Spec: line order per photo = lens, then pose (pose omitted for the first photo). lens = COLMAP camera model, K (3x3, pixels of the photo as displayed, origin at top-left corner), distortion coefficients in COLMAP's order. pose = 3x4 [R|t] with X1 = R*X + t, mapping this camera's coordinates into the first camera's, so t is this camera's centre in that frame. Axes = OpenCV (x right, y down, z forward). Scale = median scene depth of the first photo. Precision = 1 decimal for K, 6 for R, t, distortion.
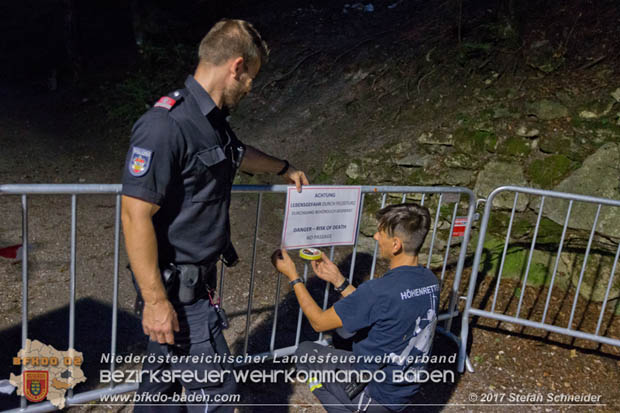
lens RADIAL K [[469.4, 0, 310.0], [0, 469.4, 206.5], [0, 0, 1]] dist [-0.009962, 0.056263]
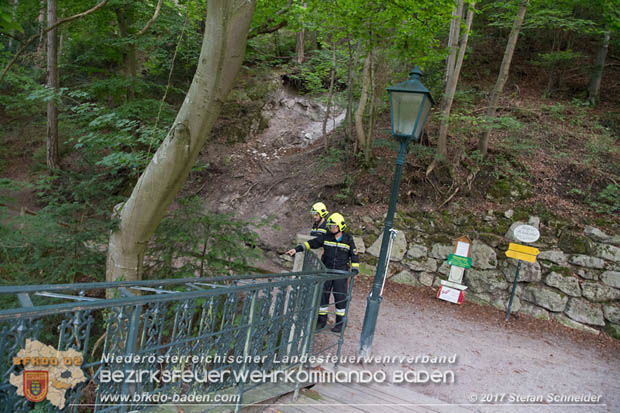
lens RADIAL K [[418.7, 0, 310.0], [0, 418.7, 206.5], [0, 0, 1]] dist [-0.123721, 0.063087]
pose [[0.895272, -0.010355, 0.445400, -0.982951], [0.071234, 0.990195, -0.120163, 0.009616], [-0.439789, 0.139306, 0.887232, -1.197884]]
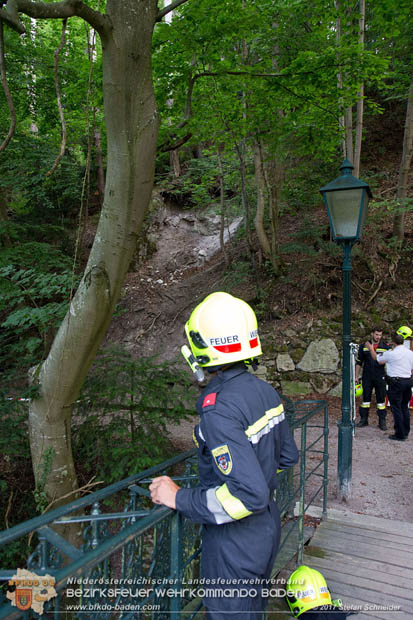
lens RADIAL K [[453.2, 0, 206.5], [0, 453.2, 310.0], [0, 0, 1]] dist [-0.074355, 0.003126]
pose [[0.877200, -0.147477, 0.456914, -1.071438], [0.240810, 0.958443, -0.152963, -0.043919], [-0.415367, 0.244209, 0.876260, -1.113754]]
